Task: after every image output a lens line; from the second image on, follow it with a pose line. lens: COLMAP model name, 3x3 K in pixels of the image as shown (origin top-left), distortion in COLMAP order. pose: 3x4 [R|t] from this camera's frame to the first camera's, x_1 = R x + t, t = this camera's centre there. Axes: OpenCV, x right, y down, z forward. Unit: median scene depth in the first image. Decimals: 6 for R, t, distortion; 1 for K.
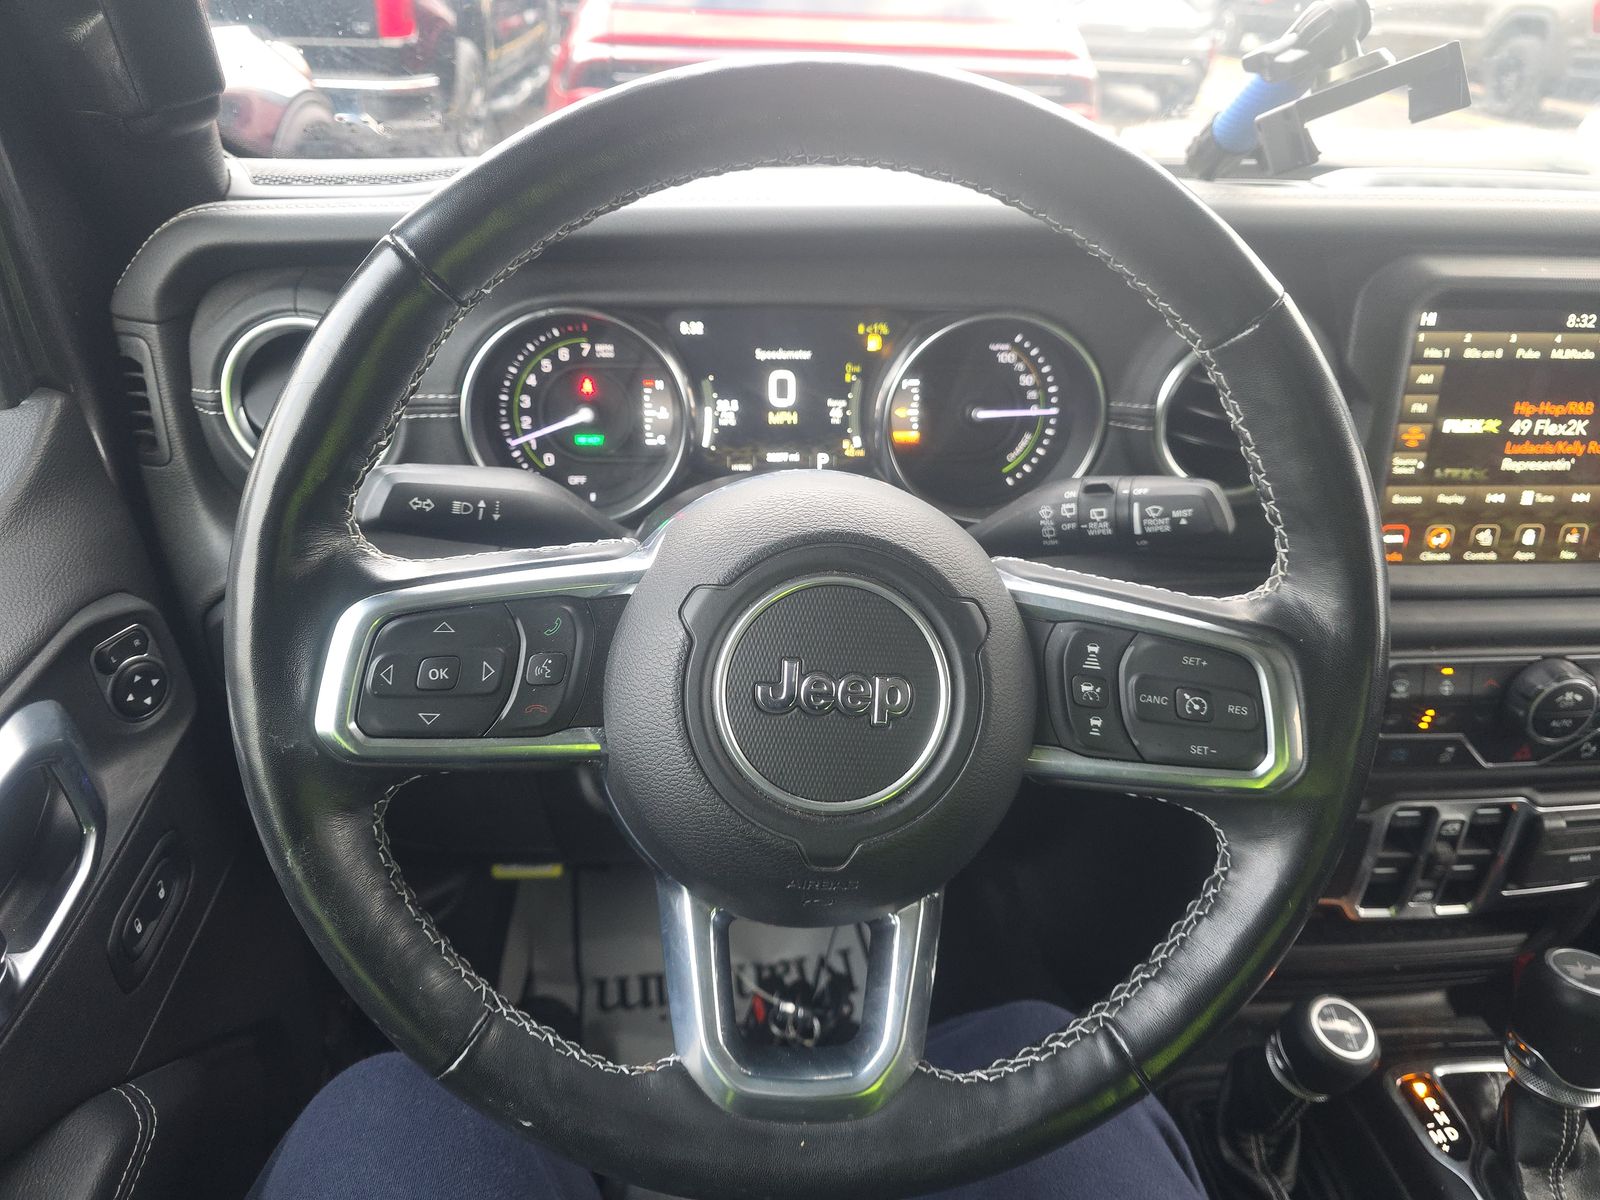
lens RADIAL K [[1068.9, 0, 800.0], [0, 1068.9, 600.0], [0, 0, 1]] dist [0.032931, -0.045256]
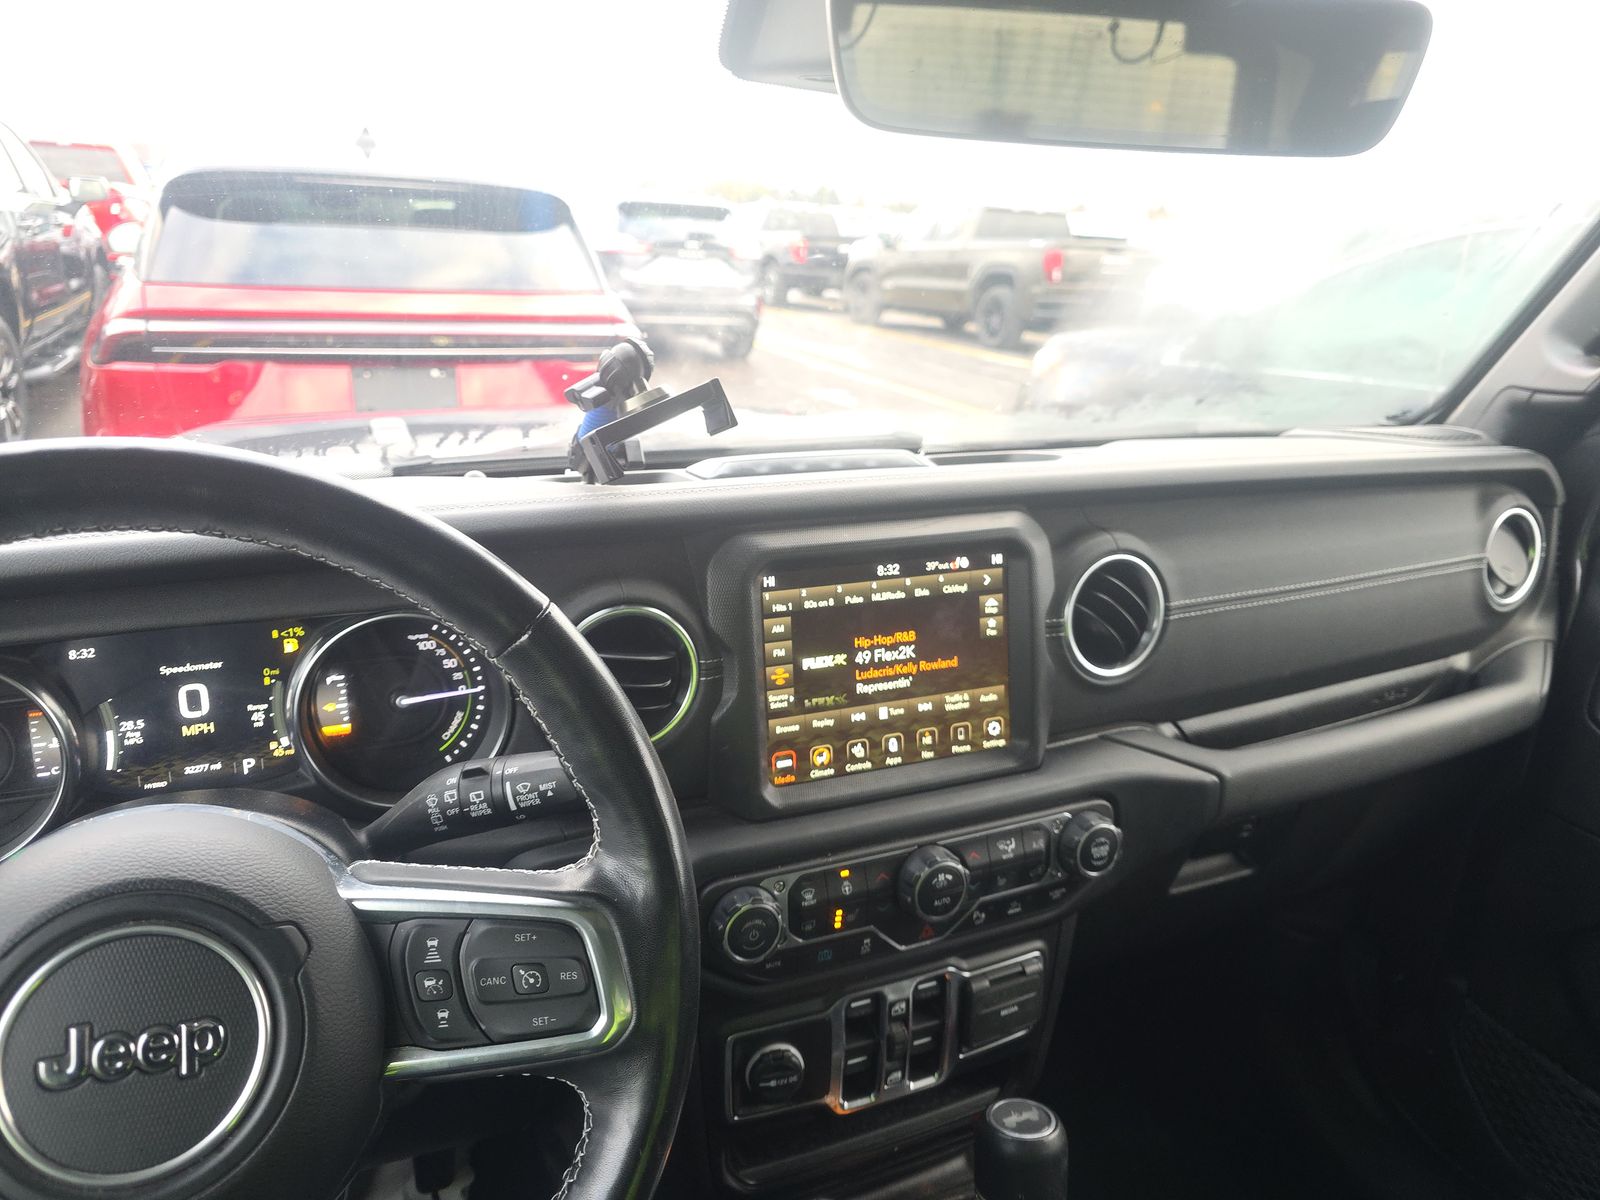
lens RADIAL K [[1062.2, 0, 768.9], [0, 1062.2, 603.2], [0, 0, 1]] dist [0.056619, -0.067894]
pose [[0.946639, -0.103249, 0.305309, 0.203893], [0.161553, 0.971706, -0.172301, -0.030006], [-0.278881, 0.212430, 0.936536, -0.102924]]
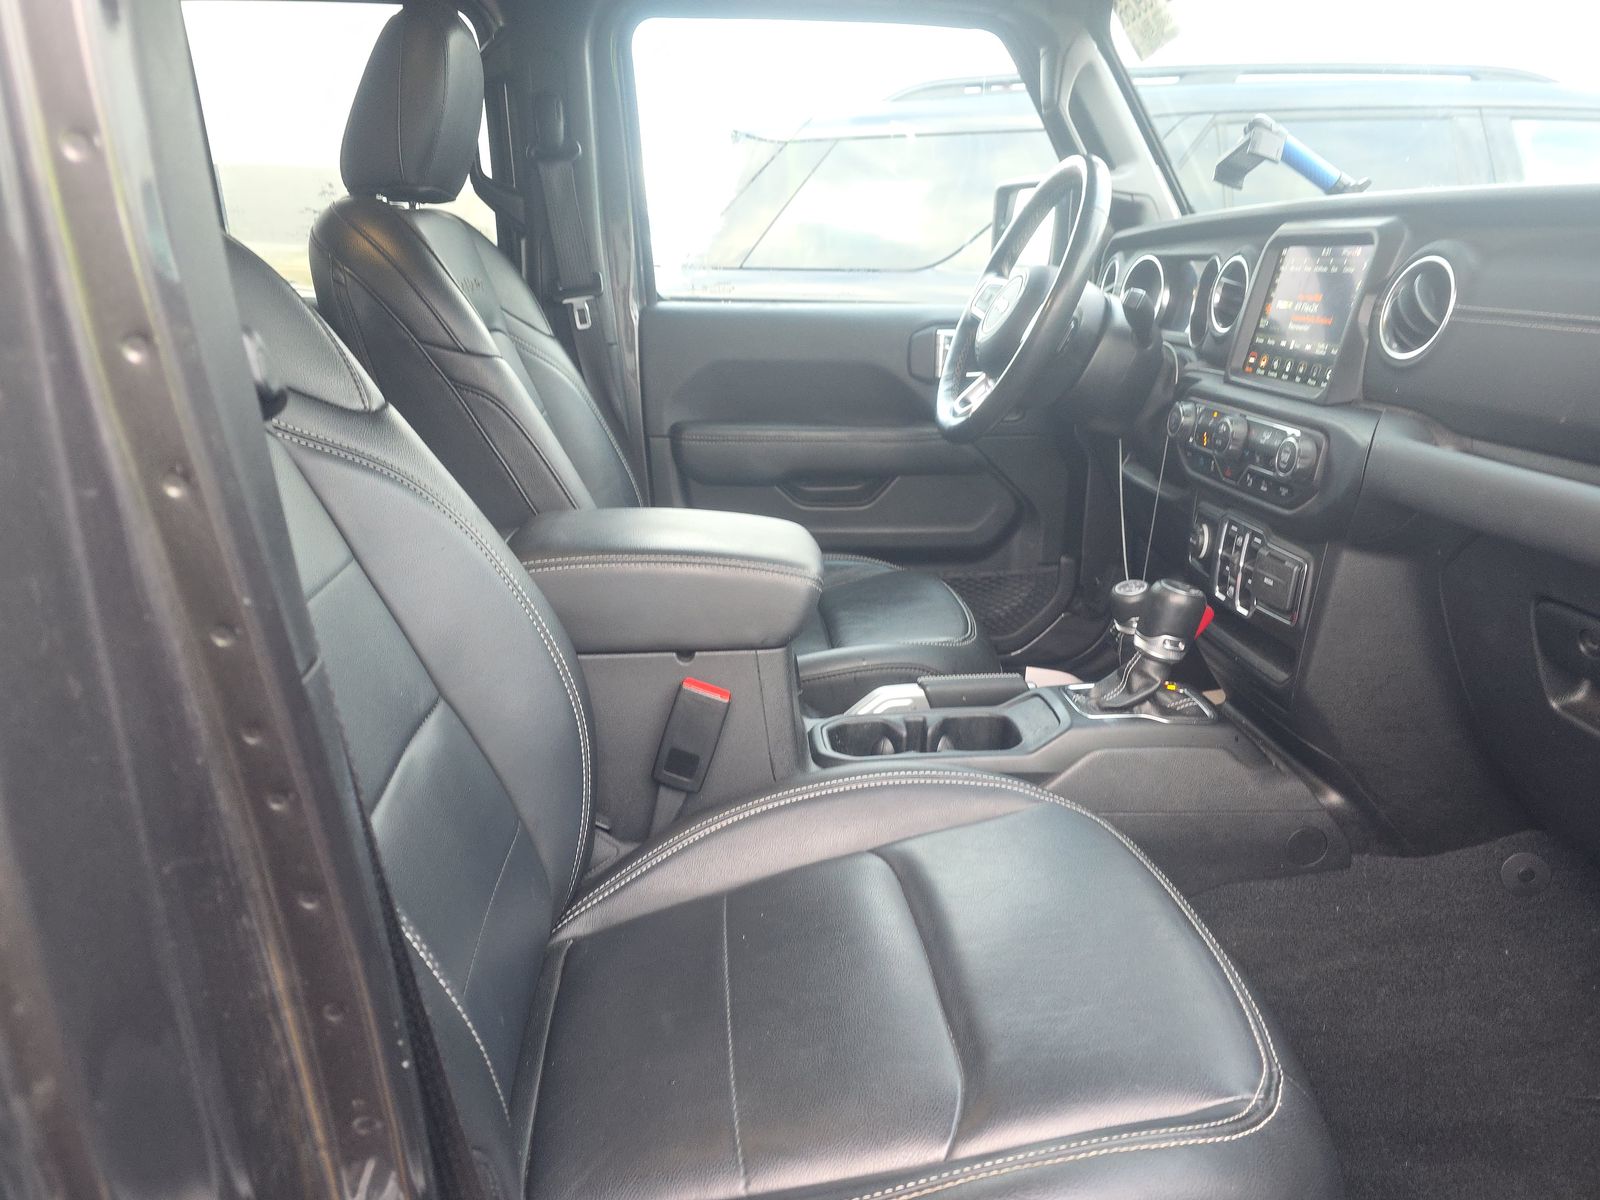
lens RADIAL K [[1084.9, 0, 809.5], [0, 1084.9, 602.4], [0, 0, 1]] dist [0.056106, -0.055591]
pose [[0.012220, 0.269815, -0.962835, 2.657979], [-0.515139, 0.826990, 0.225209, 0.287195], [0.857020, 0.493242, 0.149098, 0.193406]]
